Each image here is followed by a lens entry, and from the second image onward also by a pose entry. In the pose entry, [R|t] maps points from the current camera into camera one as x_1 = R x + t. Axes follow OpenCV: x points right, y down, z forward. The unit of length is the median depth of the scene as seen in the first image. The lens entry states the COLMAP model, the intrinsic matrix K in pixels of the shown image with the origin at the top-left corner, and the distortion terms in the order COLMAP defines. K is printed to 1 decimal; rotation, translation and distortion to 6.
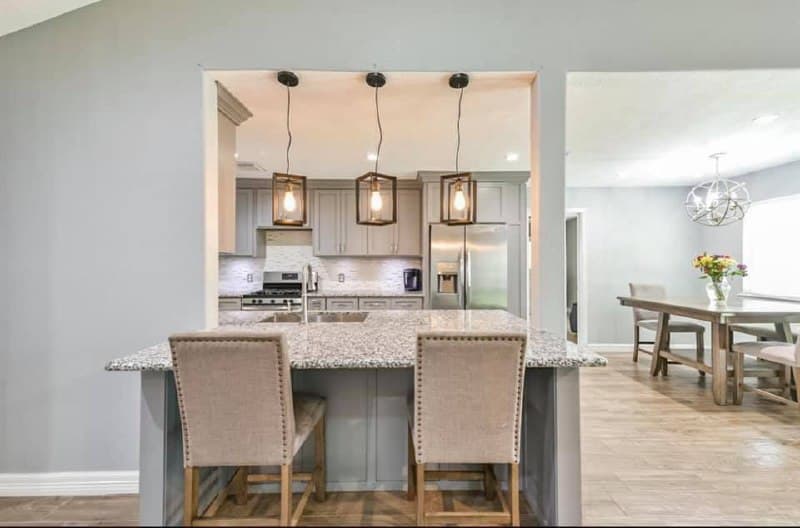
lens RADIAL K [[322.5, 0, 383.7], [0, 322.5, 259.9], [0, 0, 1]] dist [0.001490, 0.000080]
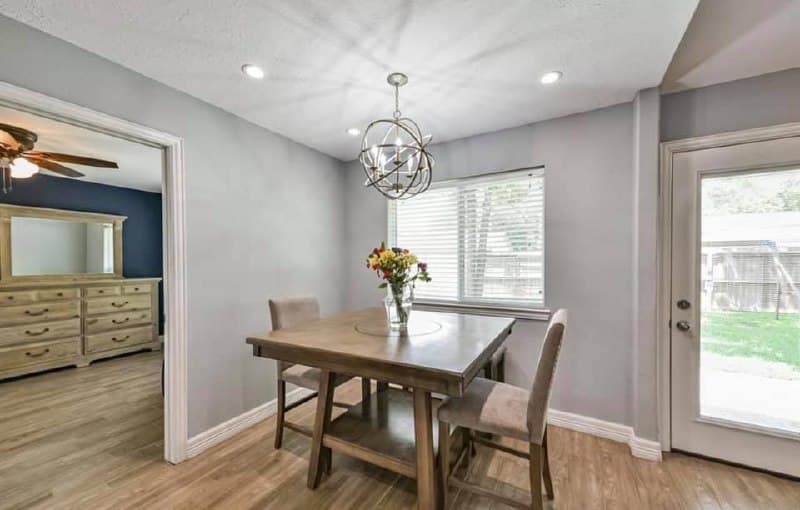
lens RADIAL K [[309.6, 0, 400.0], [0, 309.6, 255.0], [0, 0, 1]] dist [0.000609, 0.000013]
pose [[0.487658, -0.007166, 0.873005, 0.493245], [-0.003422, 0.999943, 0.010119, -0.006091], [-0.873028, -0.007921, 0.487606, 0.659321]]
